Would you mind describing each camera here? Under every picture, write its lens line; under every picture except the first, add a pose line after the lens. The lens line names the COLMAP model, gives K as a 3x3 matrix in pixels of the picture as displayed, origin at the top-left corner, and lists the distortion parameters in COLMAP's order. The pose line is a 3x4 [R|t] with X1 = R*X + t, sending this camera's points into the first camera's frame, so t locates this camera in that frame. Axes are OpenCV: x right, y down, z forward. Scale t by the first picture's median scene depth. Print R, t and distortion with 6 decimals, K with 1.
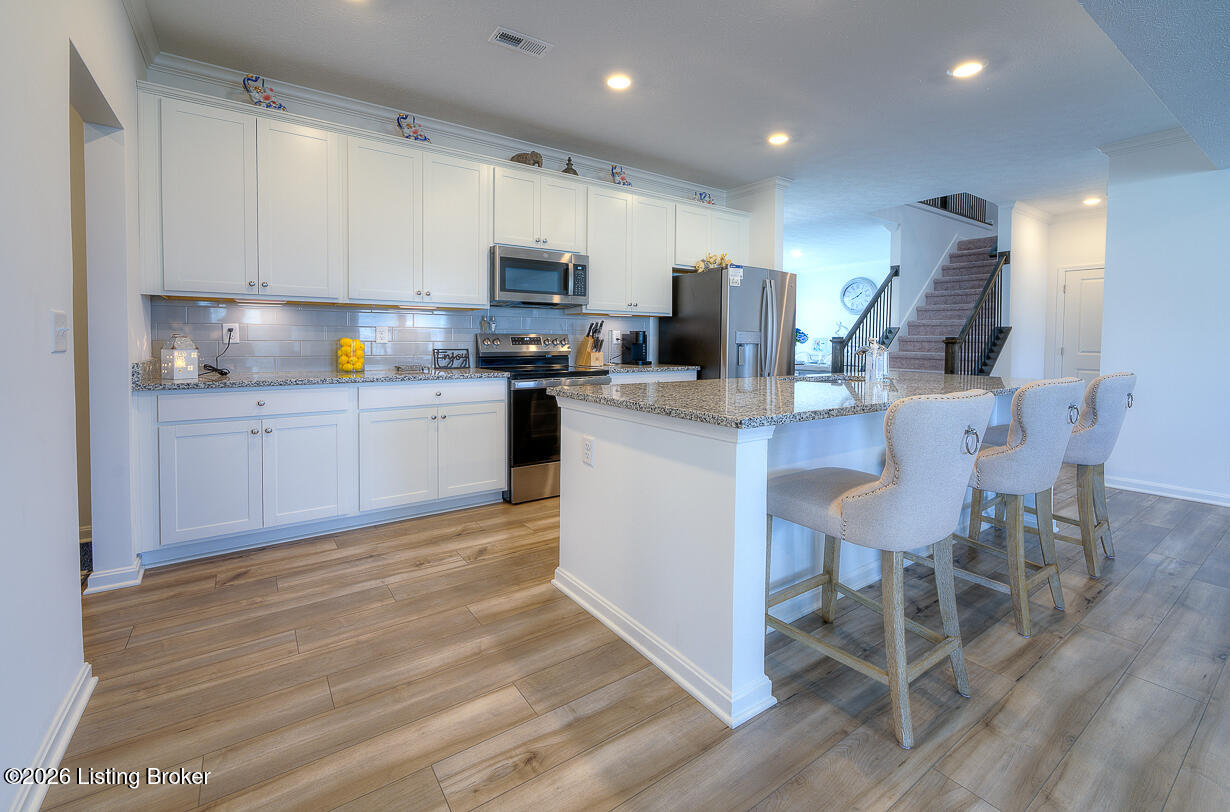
lens RADIAL K [[497.7, 0, 613.6], [0, 497.7, 374.1], [0, 0, 1]] dist [-0.004432, -0.000532]
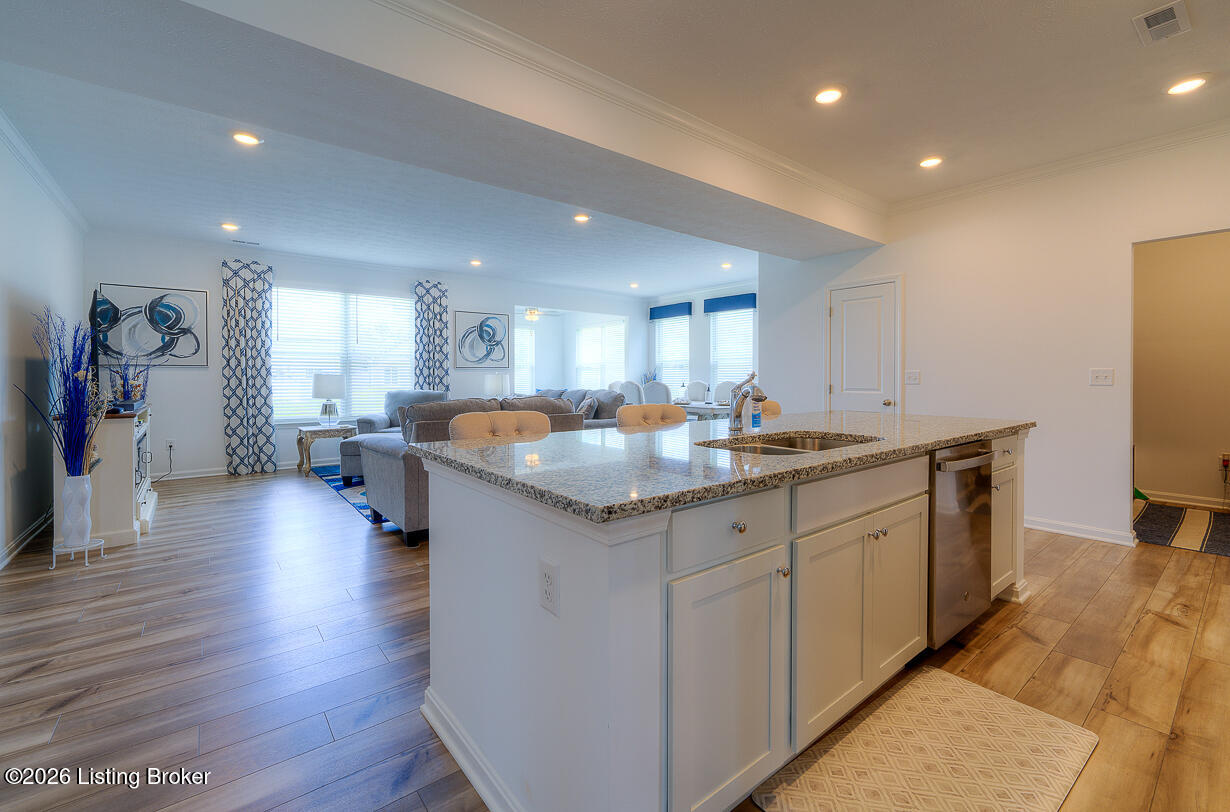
lens RADIAL K [[497.7, 0, 613.6], [0, 497.7, 374.1], [0, 0, 1]] dist [-0.004432, -0.000532]
pose [[-0.999360, -0.001158, -0.035748, 0.796829], [-0.002576, 0.999211, 0.039642, -0.123161], [0.035674, 0.039709, -0.998574, 1.909631]]
